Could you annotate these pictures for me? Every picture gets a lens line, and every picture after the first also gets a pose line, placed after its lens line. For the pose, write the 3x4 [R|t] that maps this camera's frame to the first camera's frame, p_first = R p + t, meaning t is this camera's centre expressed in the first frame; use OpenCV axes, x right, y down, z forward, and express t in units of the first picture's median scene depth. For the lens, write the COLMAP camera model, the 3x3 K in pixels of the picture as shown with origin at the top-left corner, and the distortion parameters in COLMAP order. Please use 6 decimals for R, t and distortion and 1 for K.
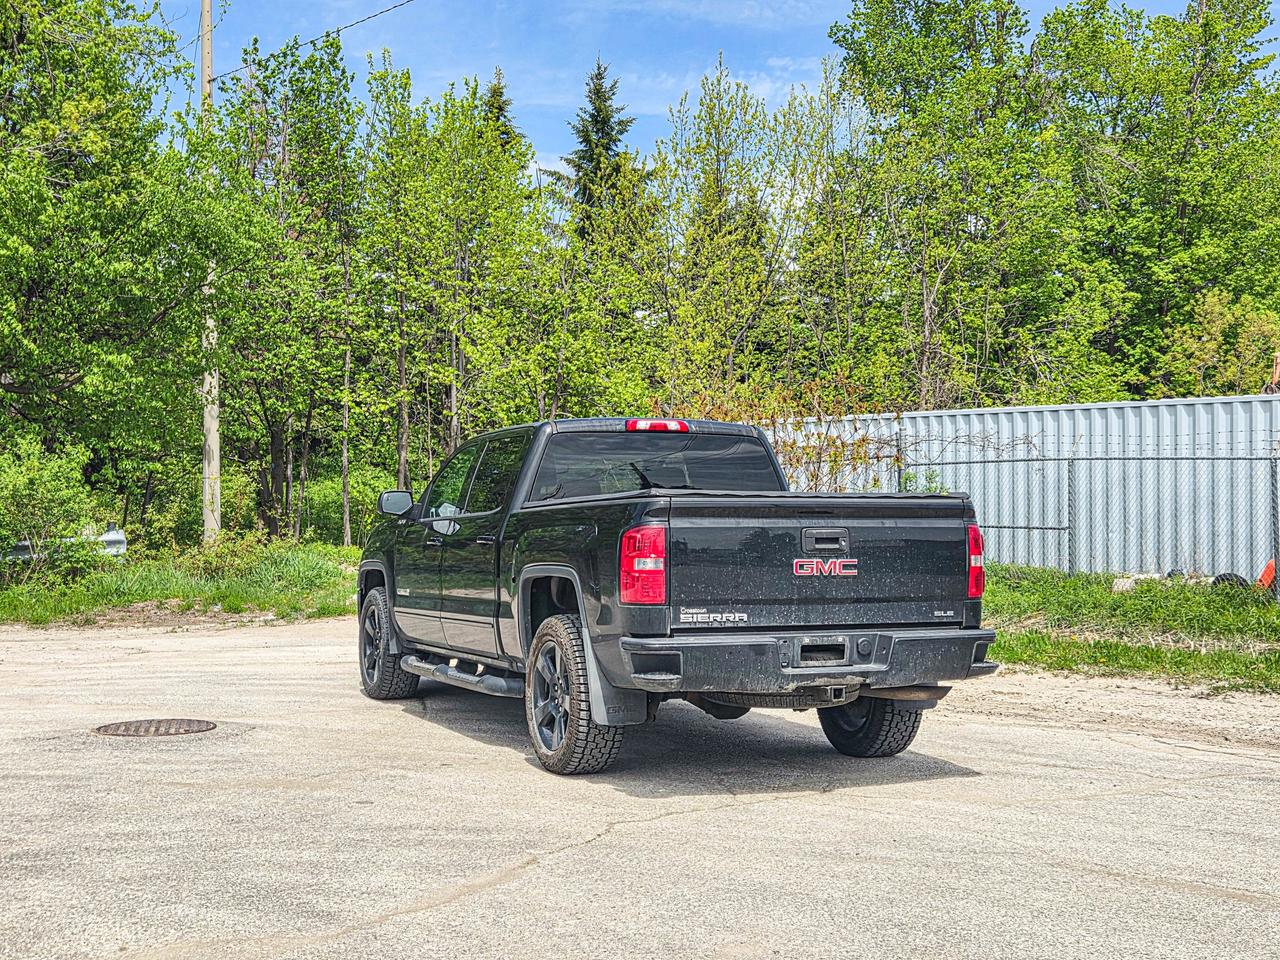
lens RADIAL K [[1673.6, 0, 642.5], [0, 1673.6, 480.2], [0, 0, 1]] dist [0.085679, 0.000000]
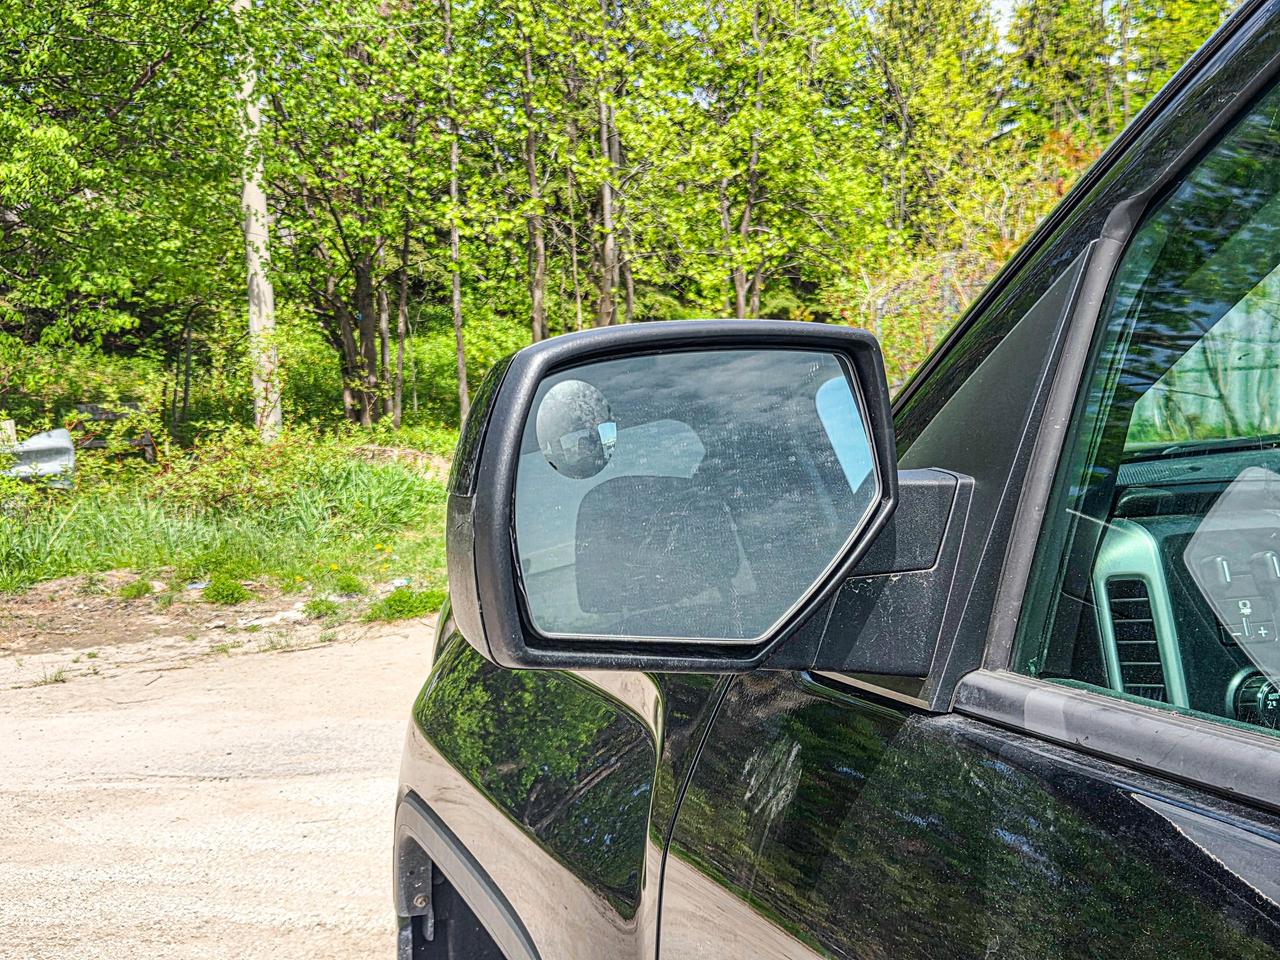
lens RADIAL K [[1673.6, 0, 677.9], [0, 1673.6, 506.8], [0, 0, 1]] dist [0.085679, 0.000000]
pose [[0.997841, -0.028777, -0.059040, -0.044658], [0.034833, 0.993942, 0.104241, 0.002030], [0.055683, -0.106073, 0.992798, 0.289718]]
